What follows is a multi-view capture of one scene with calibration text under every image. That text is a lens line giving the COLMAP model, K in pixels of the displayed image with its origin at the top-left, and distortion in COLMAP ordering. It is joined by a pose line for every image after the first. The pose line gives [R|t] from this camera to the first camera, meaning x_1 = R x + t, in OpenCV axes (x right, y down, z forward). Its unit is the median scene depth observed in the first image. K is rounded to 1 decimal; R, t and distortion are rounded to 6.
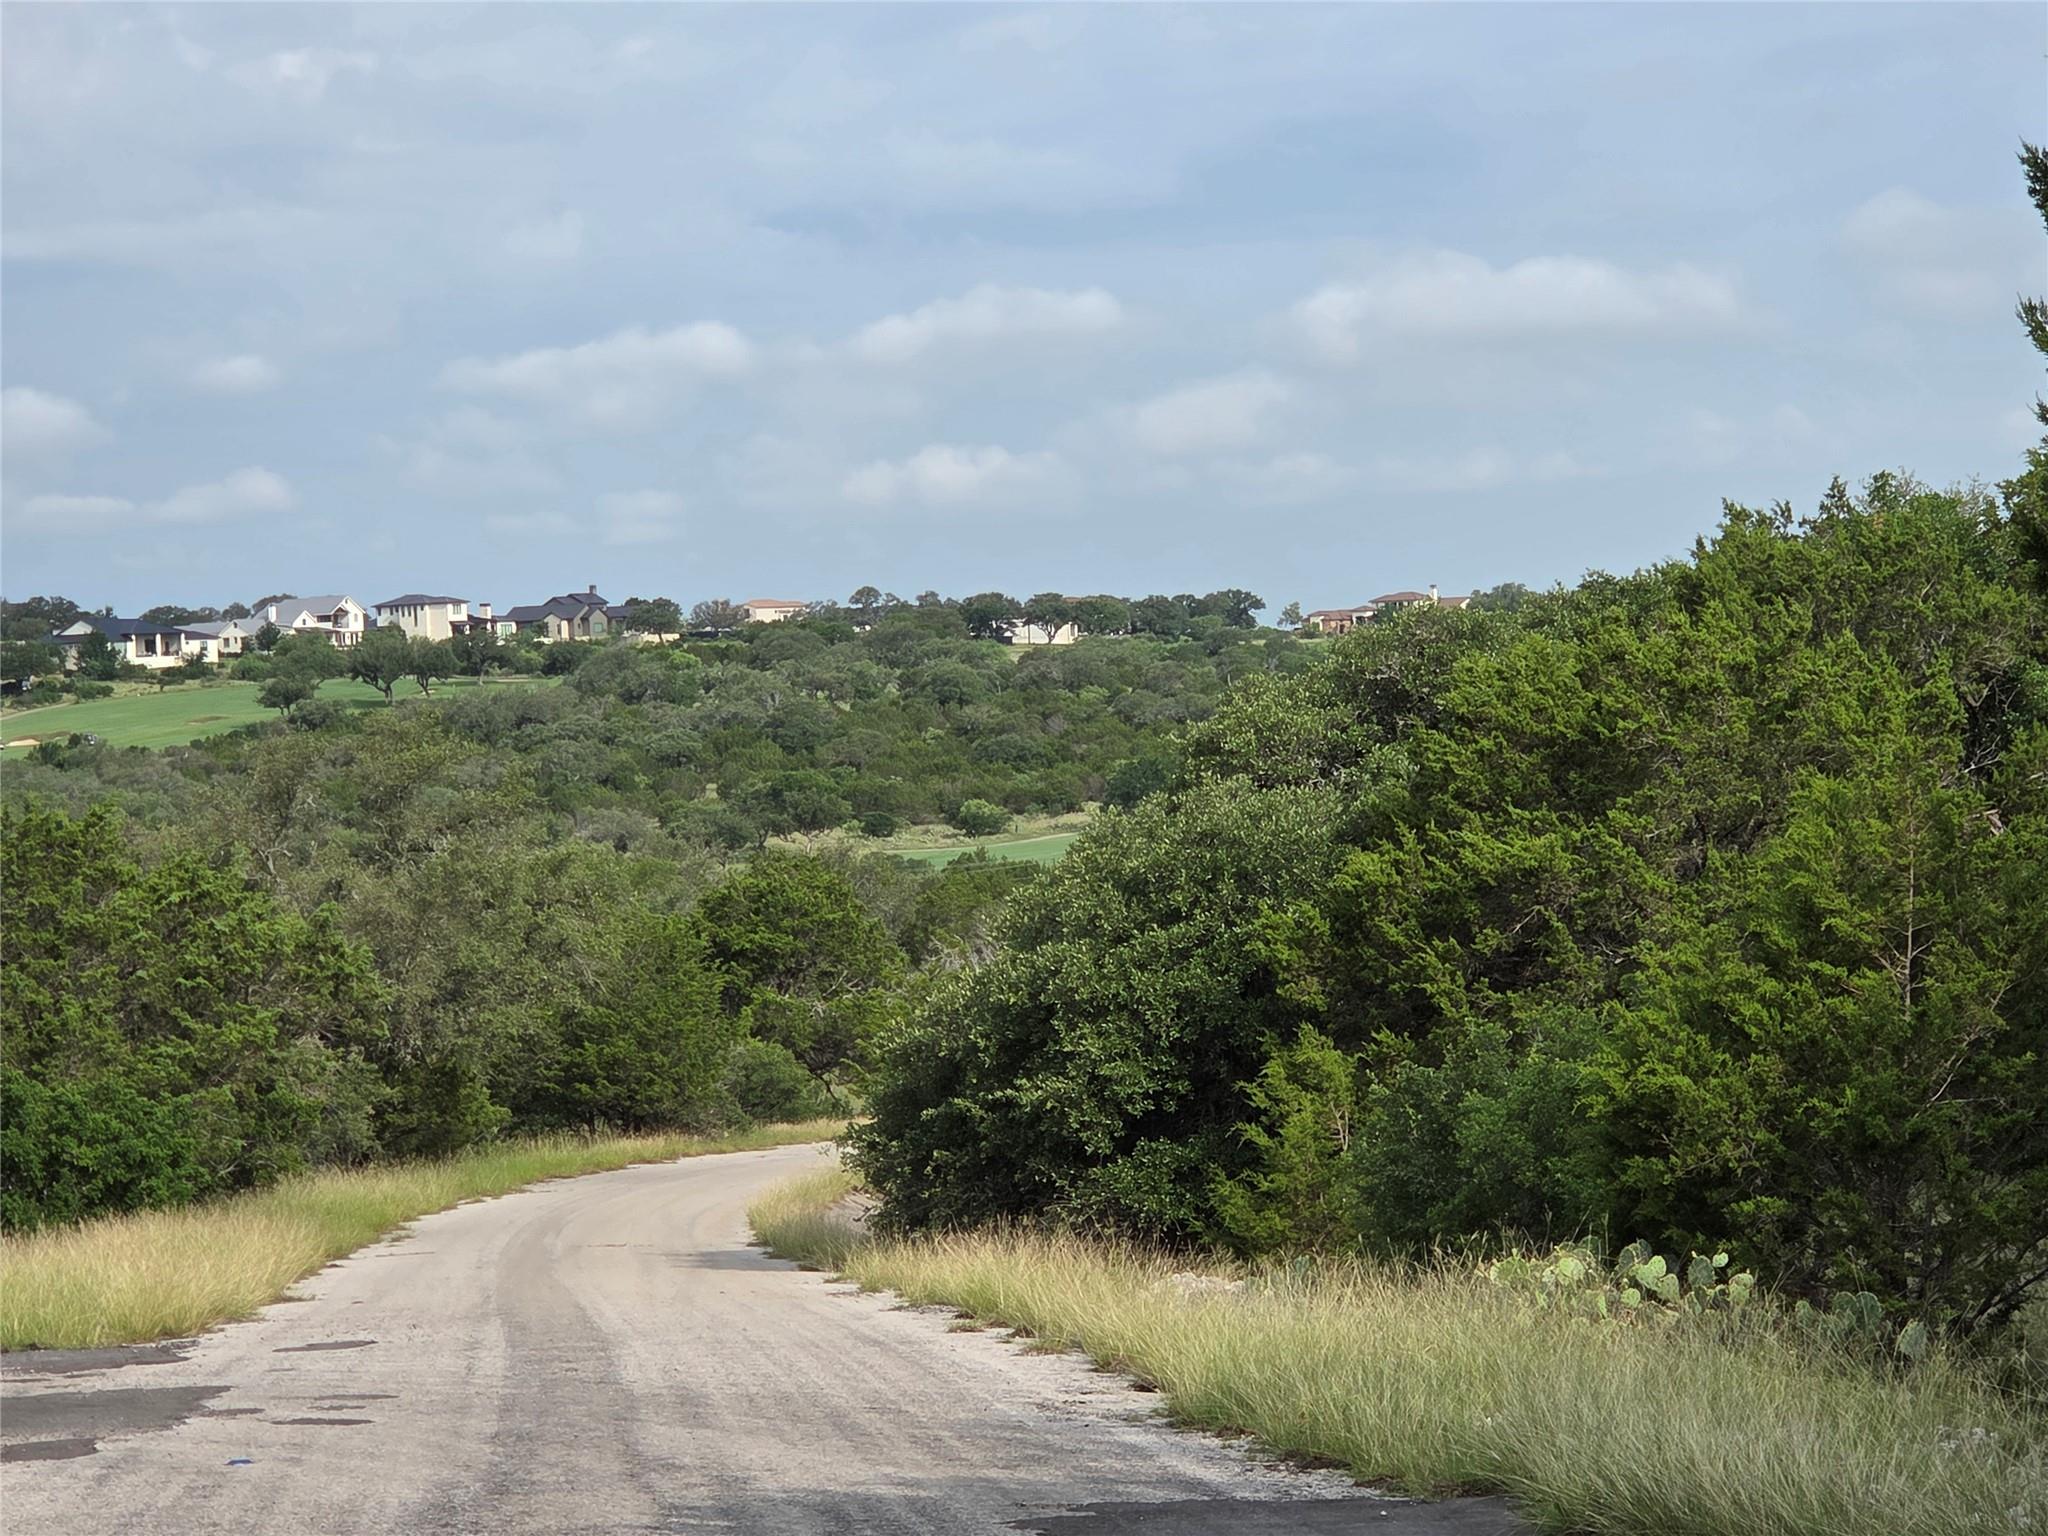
lens RADIAL K [[6892.3, 0, 1019.1], [0, 6892.3, 766.0], [0, 0, 1]] dist [-0.165104, 0.000000]
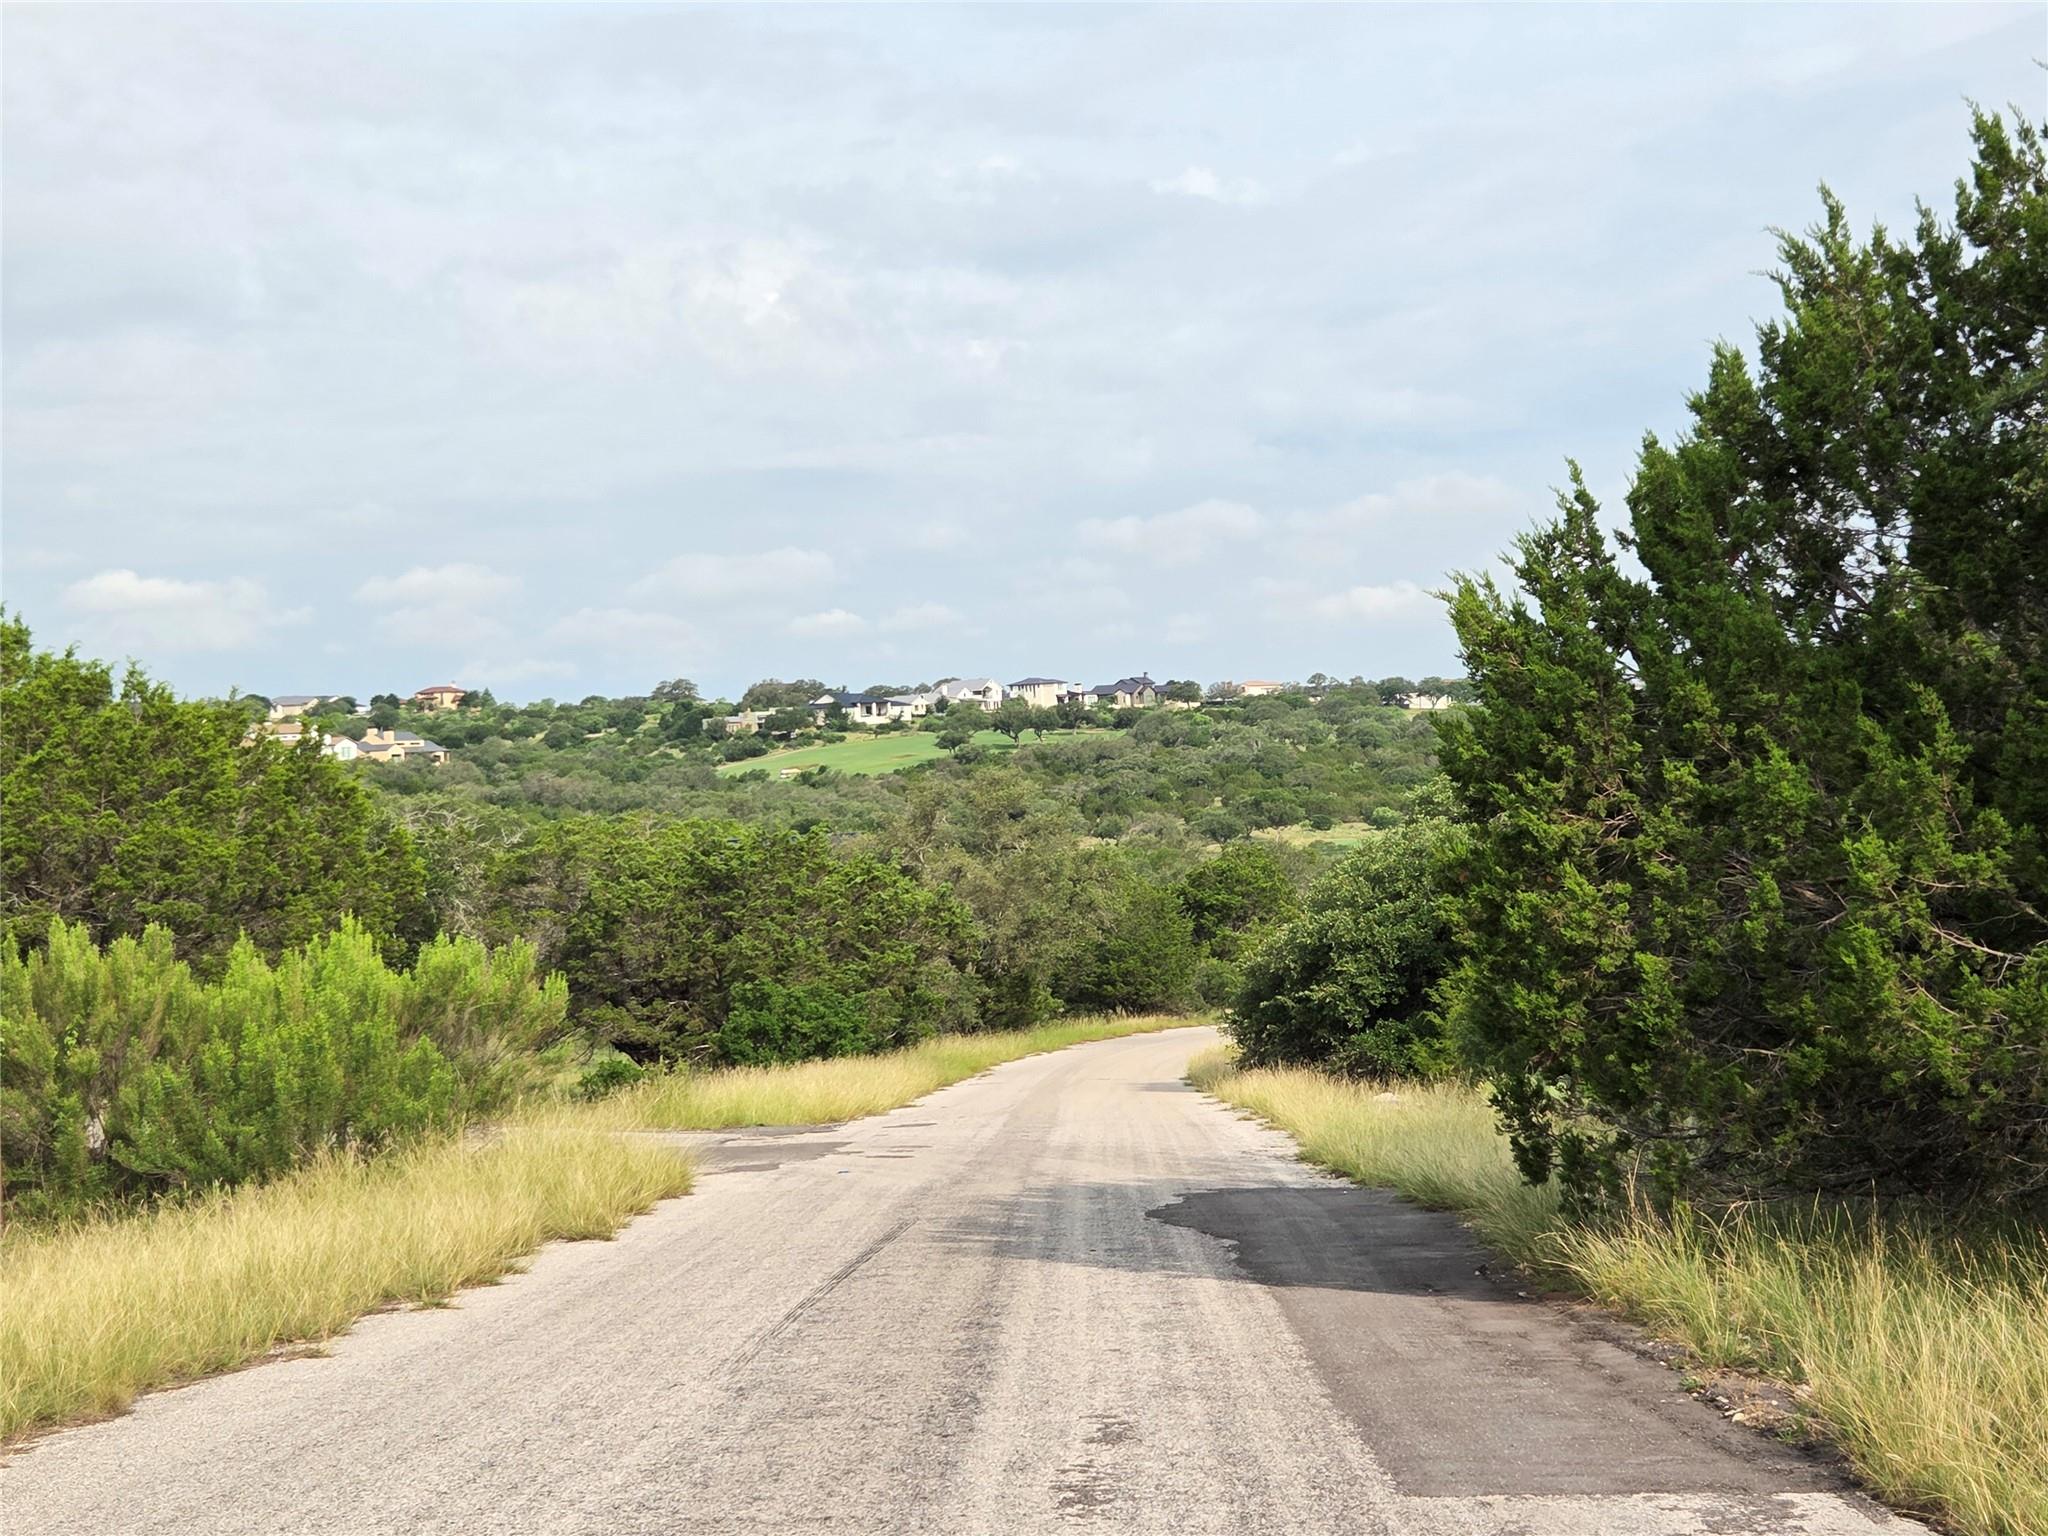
lens RADIAL K [[4460.6, 0, 1031.9], [0, 4460.6, 767.6], [0, 0, 1]] dist [-0.025101, 0.000000]
pose [[0.995813, -0.000074, -0.091410, 0.020661], [-0.000134, 0.999997, -0.002268, -0.005627], [0.091410, 0.002271, 0.995811, -0.105638]]
